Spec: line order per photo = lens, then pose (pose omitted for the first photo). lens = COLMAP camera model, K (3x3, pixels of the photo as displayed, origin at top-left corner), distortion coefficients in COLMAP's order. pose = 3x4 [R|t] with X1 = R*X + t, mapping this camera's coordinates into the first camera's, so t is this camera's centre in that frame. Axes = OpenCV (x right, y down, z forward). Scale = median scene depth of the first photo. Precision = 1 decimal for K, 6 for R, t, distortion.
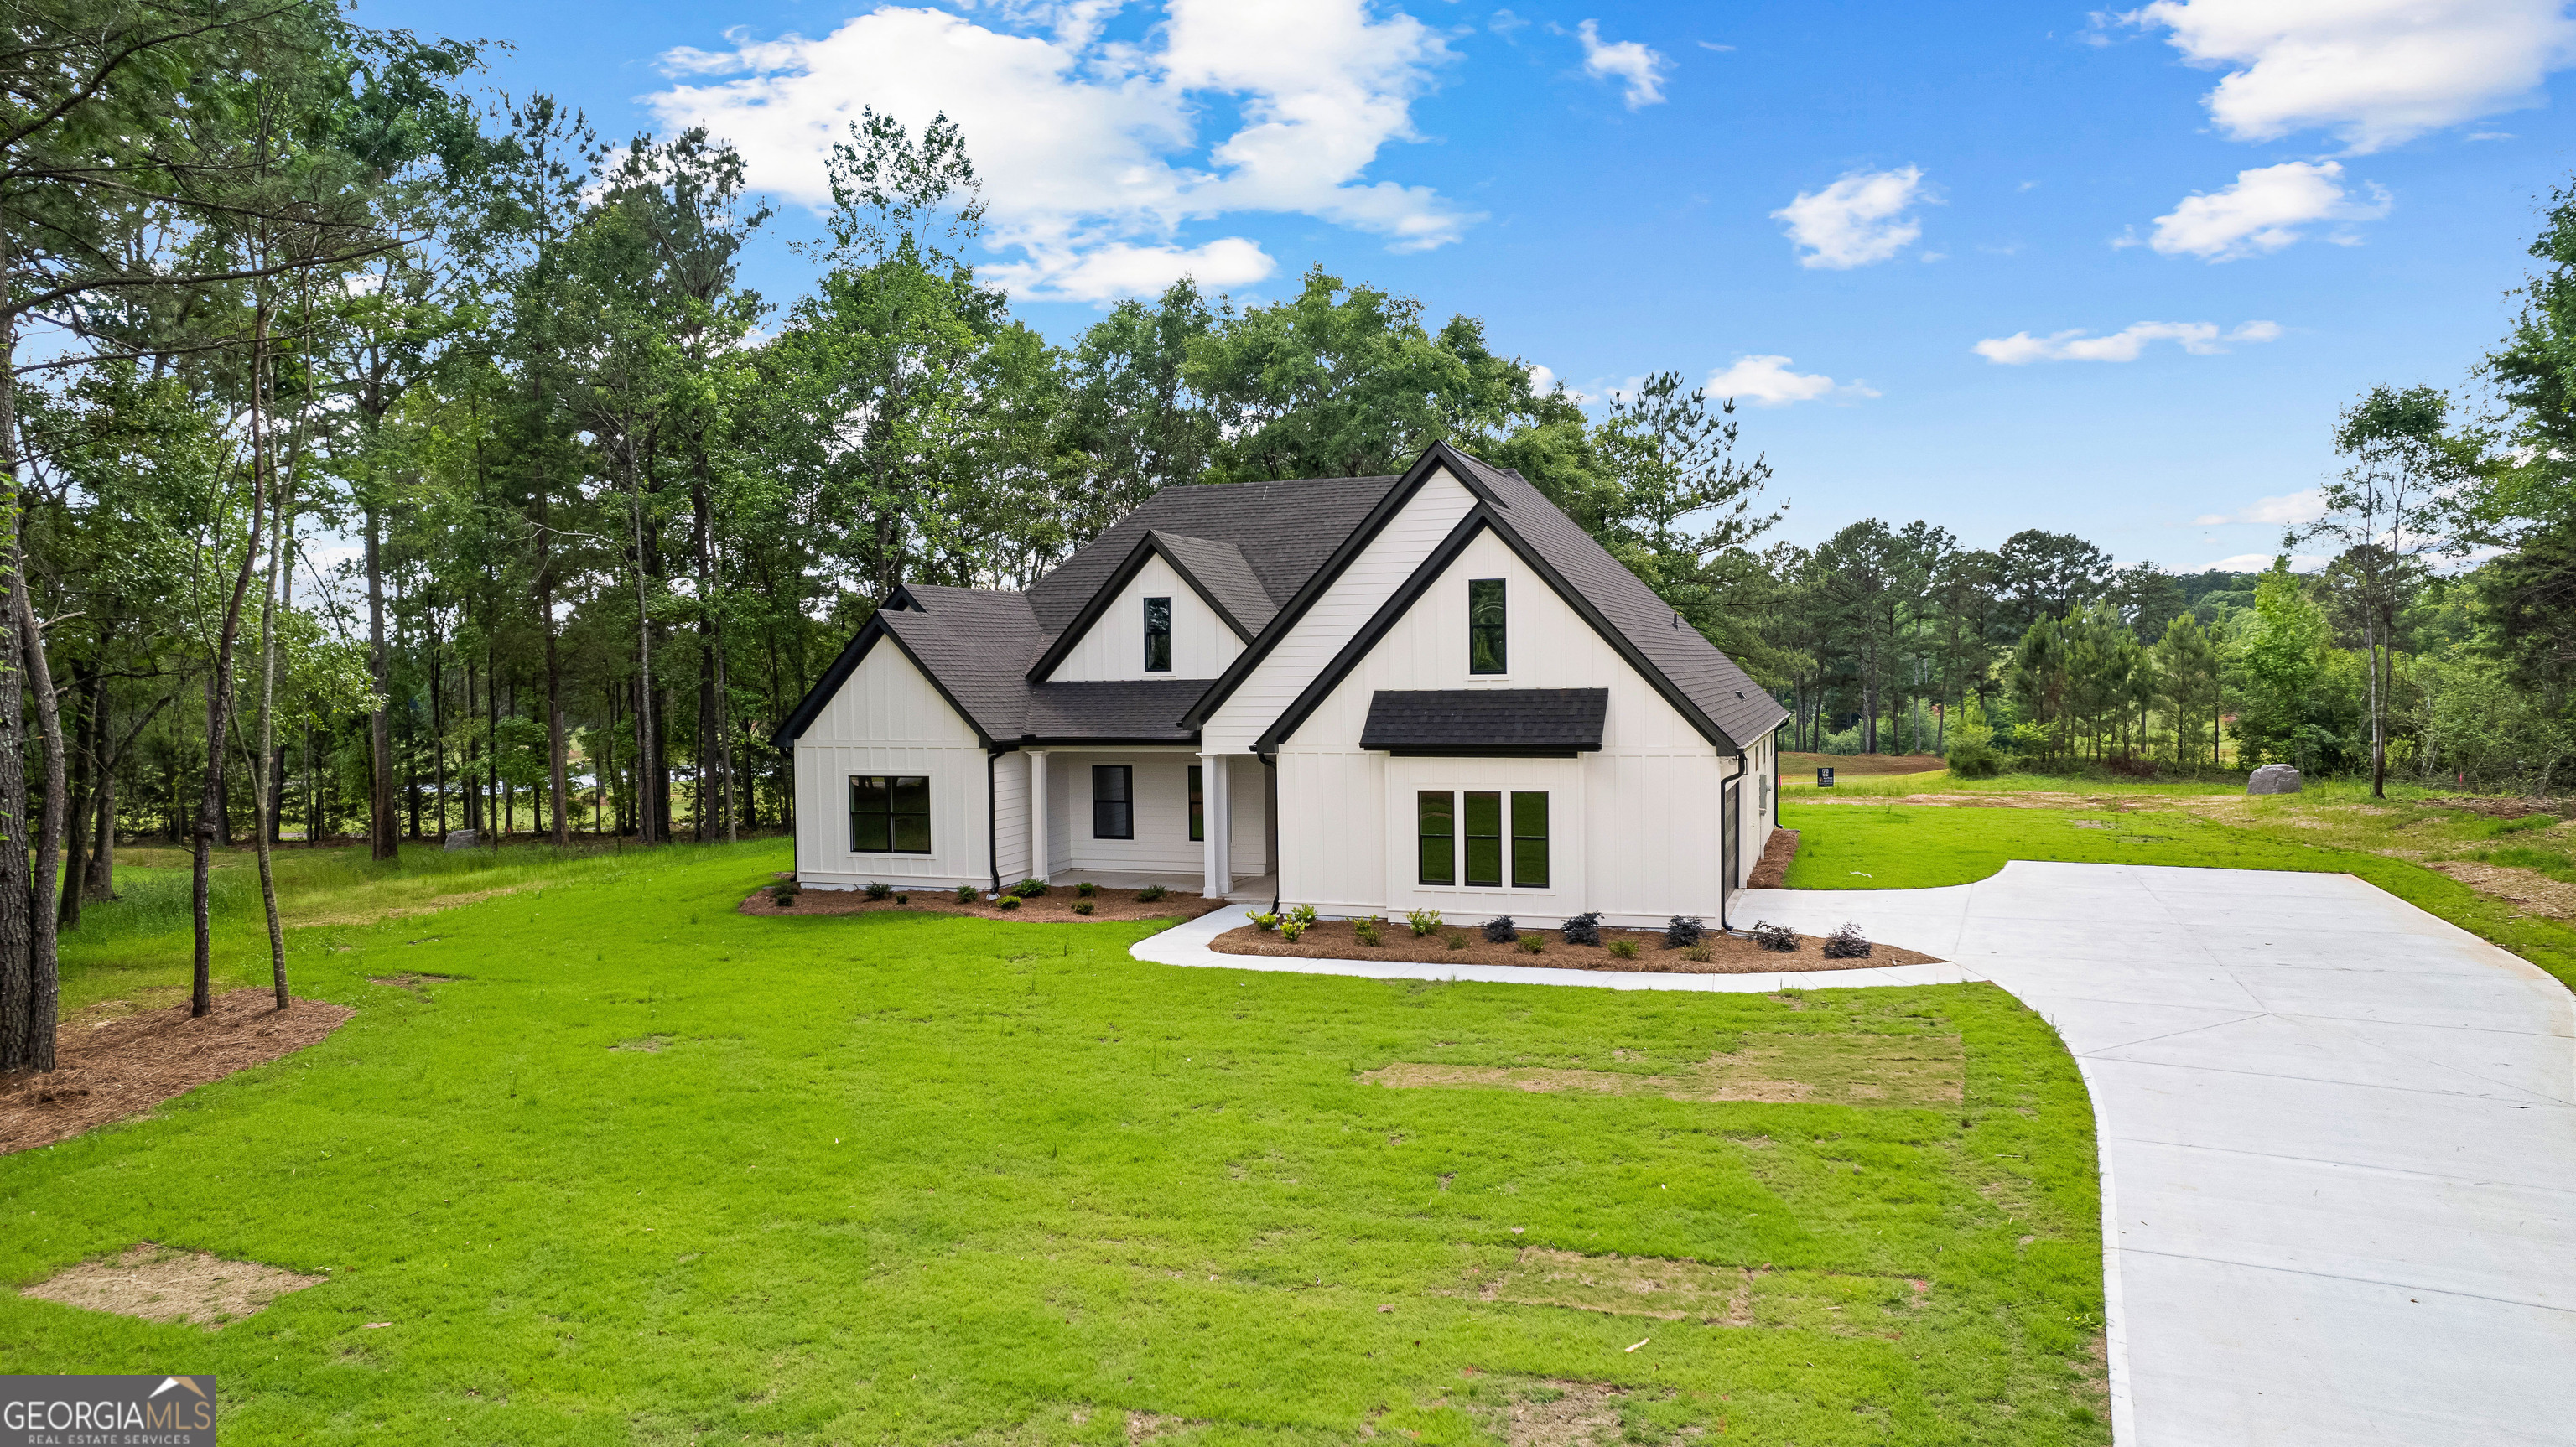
lens RADIAL K [[1620.6, 0, 1288.0], [0, 1620.6, 723.5], [0, 0, 1]] dist [-0.075880, 0.075325]
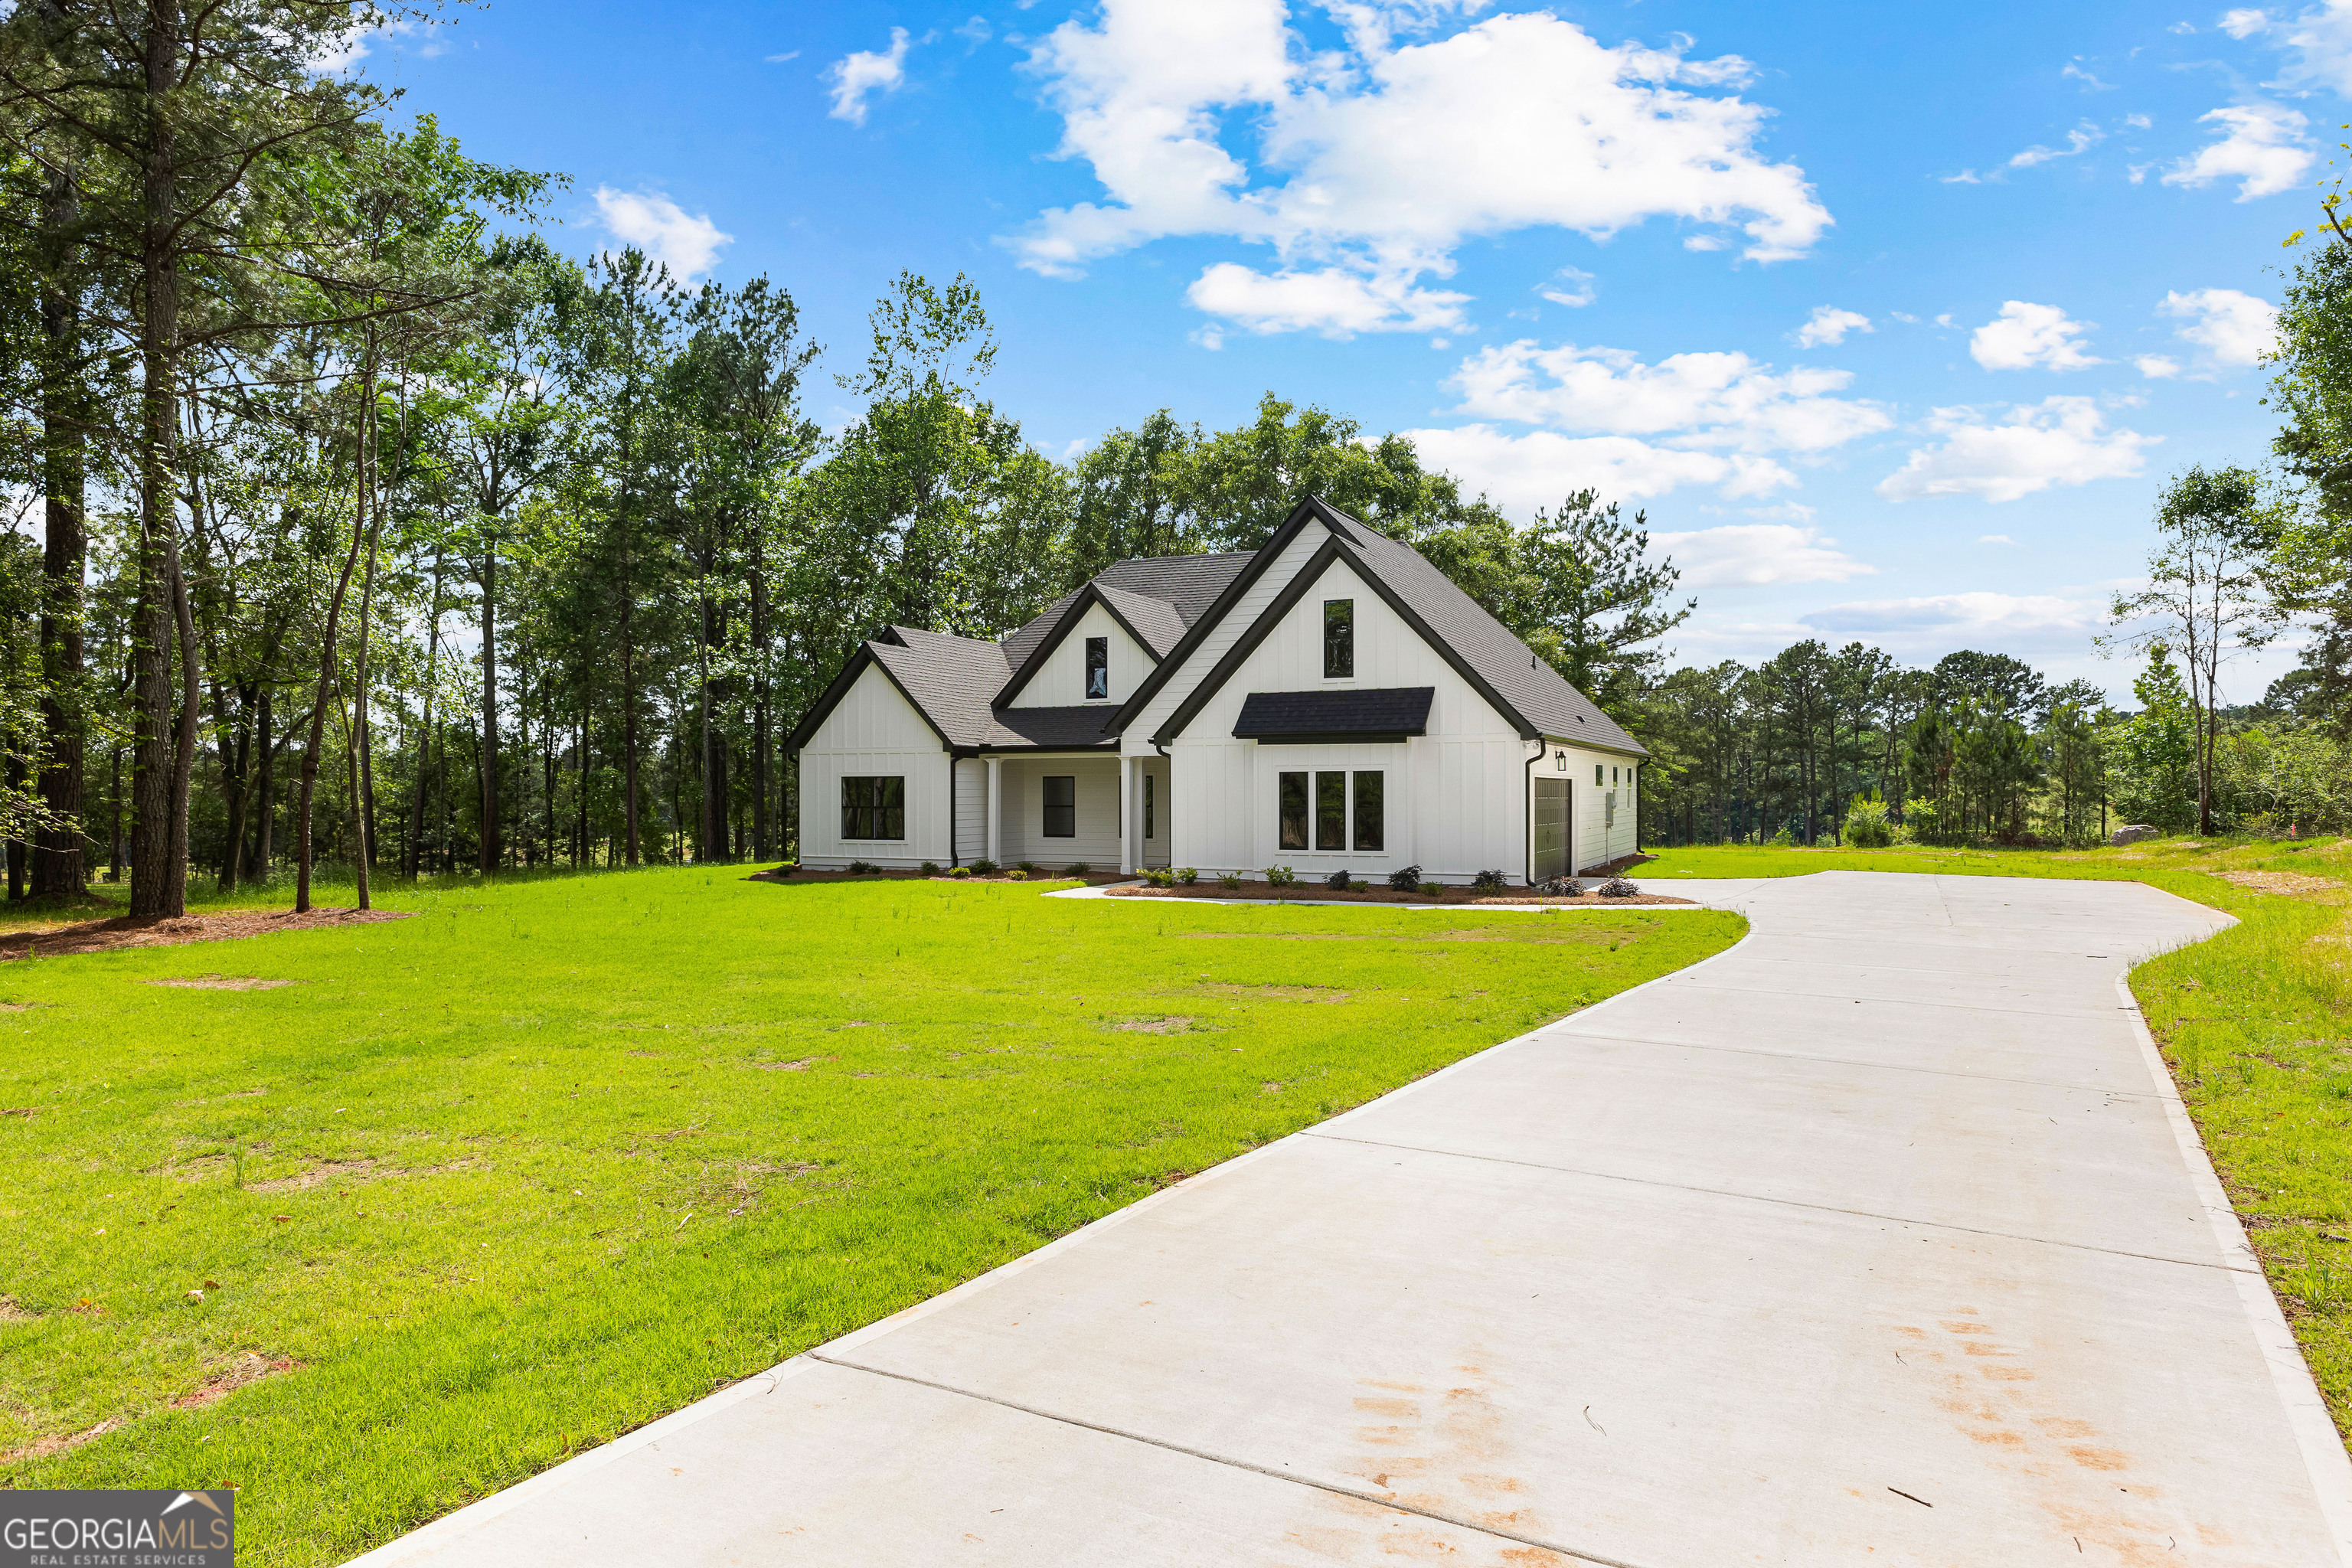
lens RADIAL K [[1435.5, 0, 1190.2], [0, 1435.5, 771.4], [0, 0, 1]] dist [-0.003241, -0.000099]
pose [[0.996152, 0.012160, -0.086793, 0.069460], [-0.016728, 0.998502, -0.052100, 0.063892], [0.086030, 0.053351, 0.994863, -0.053085]]
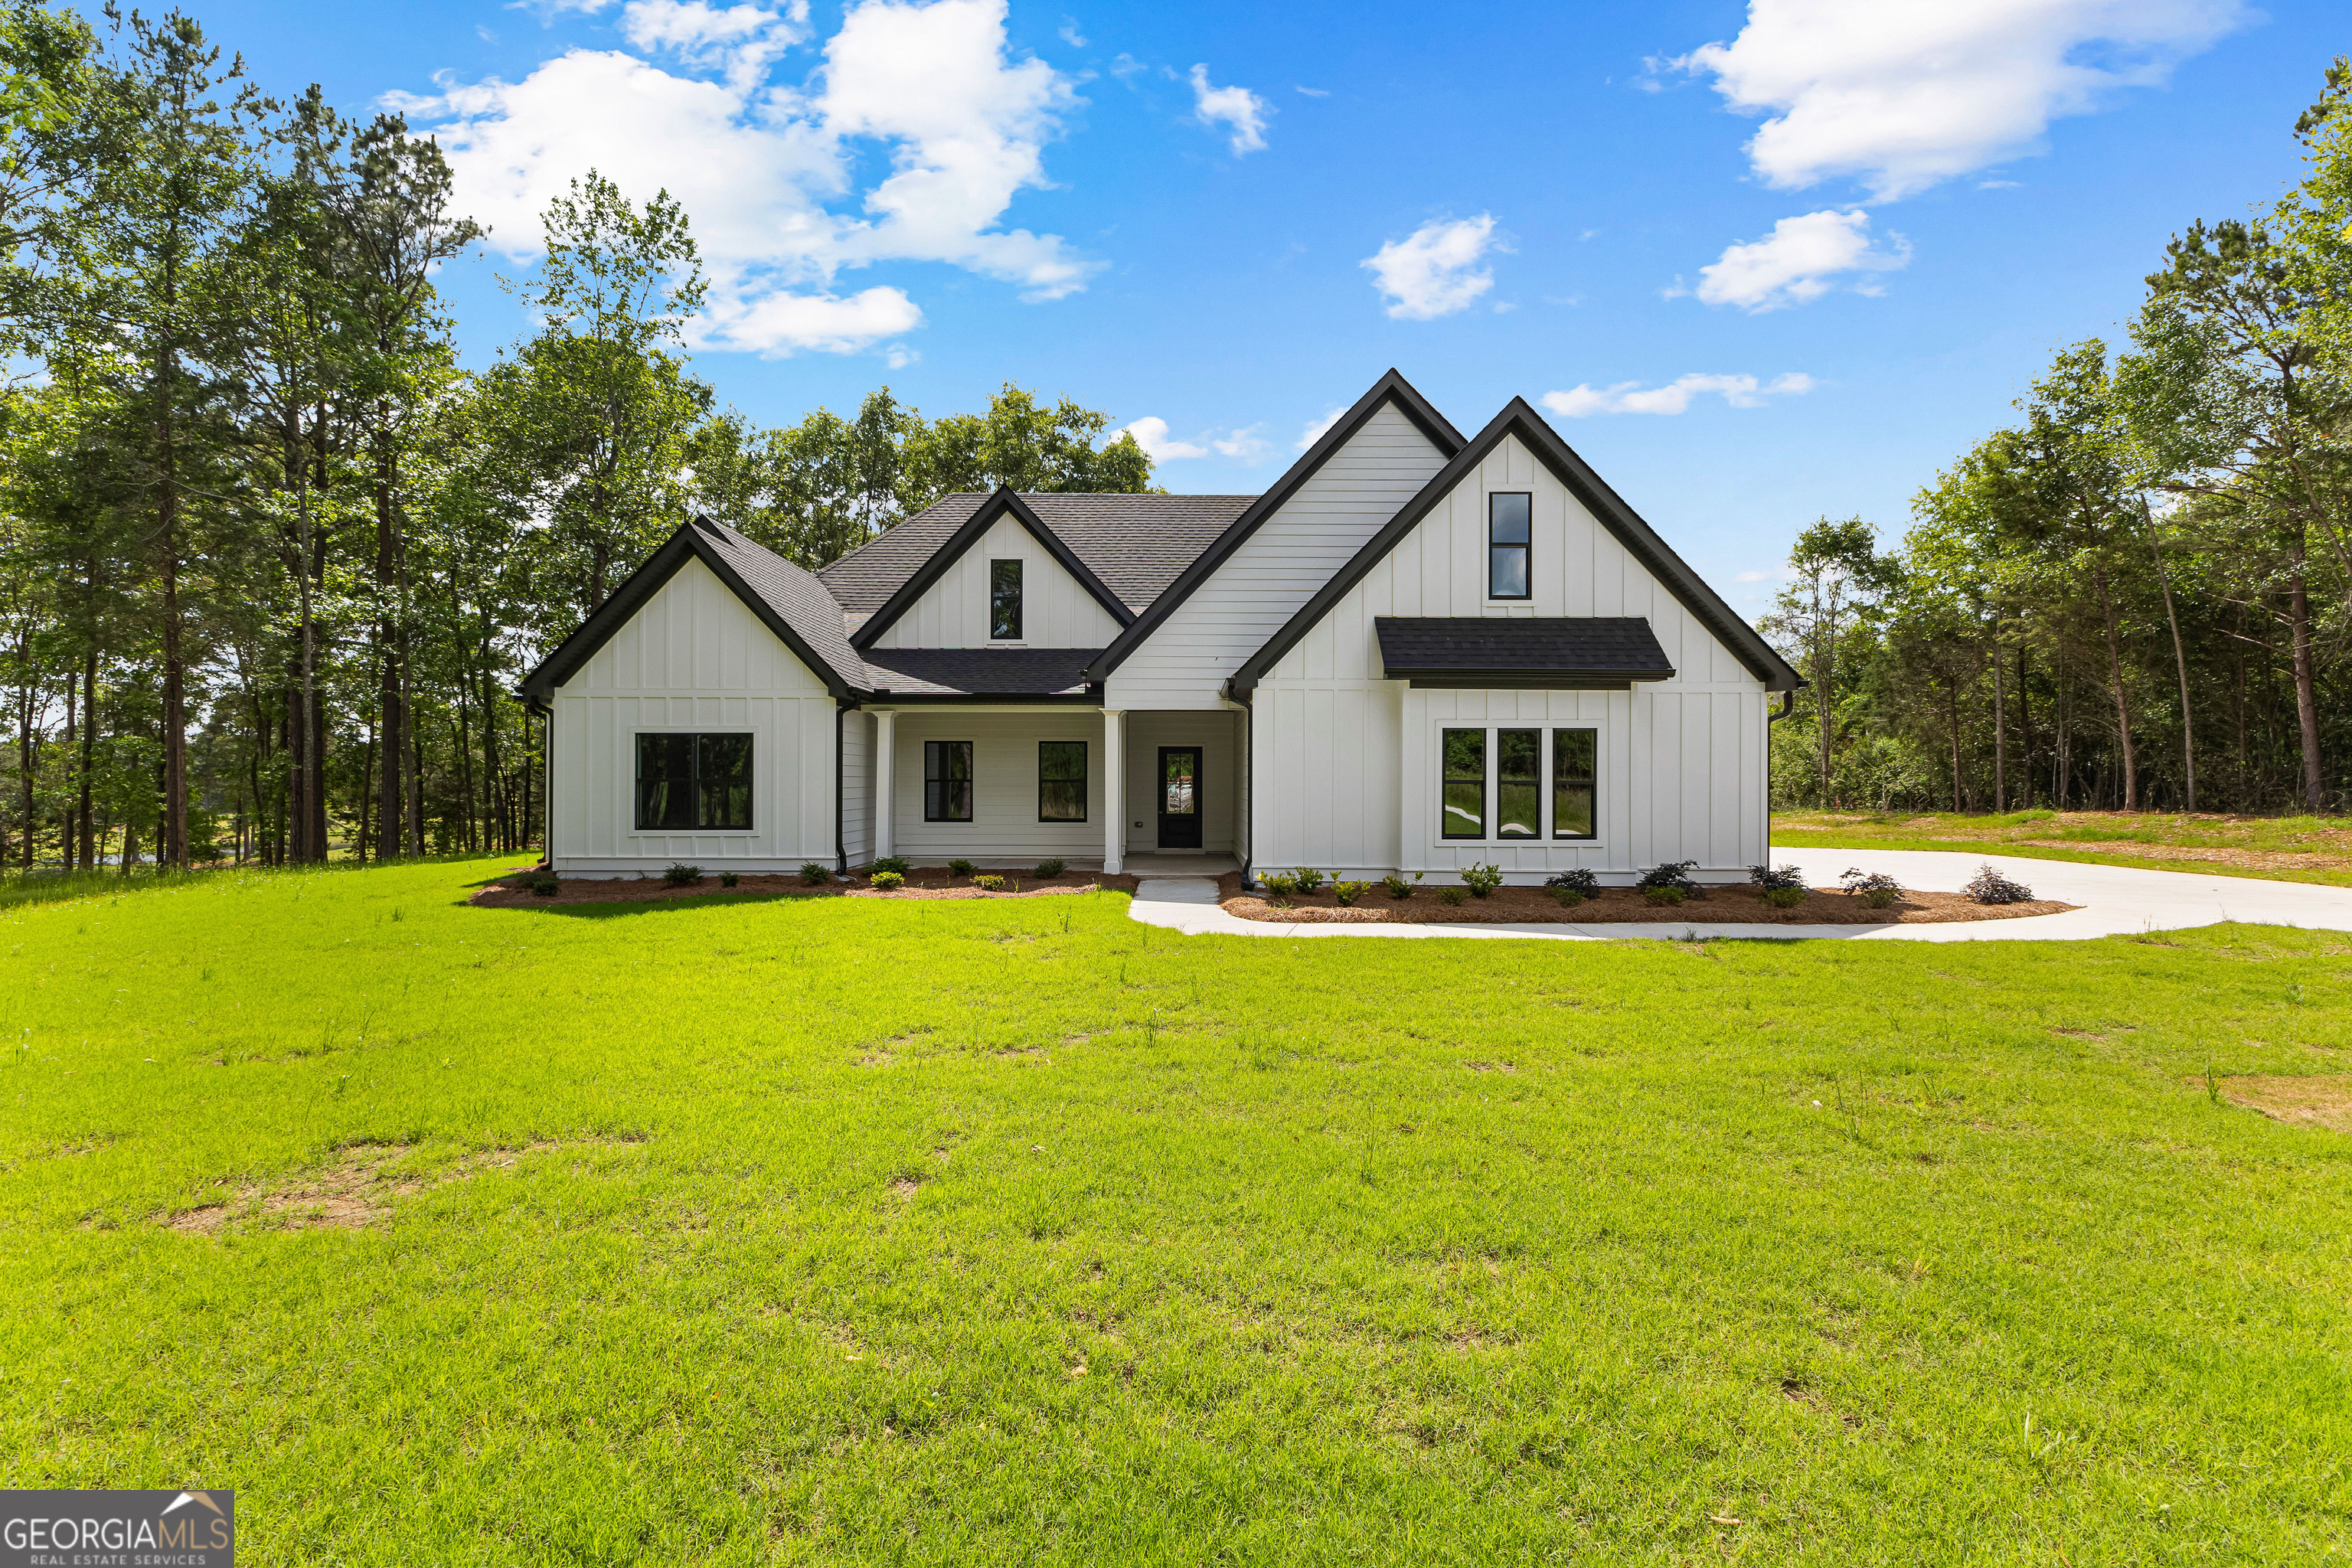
lens RADIAL K [[1008.3, 0, 1175.7], [0, 1008.3, 775.6], [0, 0, 1]] dist [0.003931, 0.000482]
pose [[0.944320, 0.021654, 0.328315, -0.145935], [-0.004802, 0.998633, -0.052051, 0.061651], [-0.328993, 0.047576, 0.943133, 0.354774]]
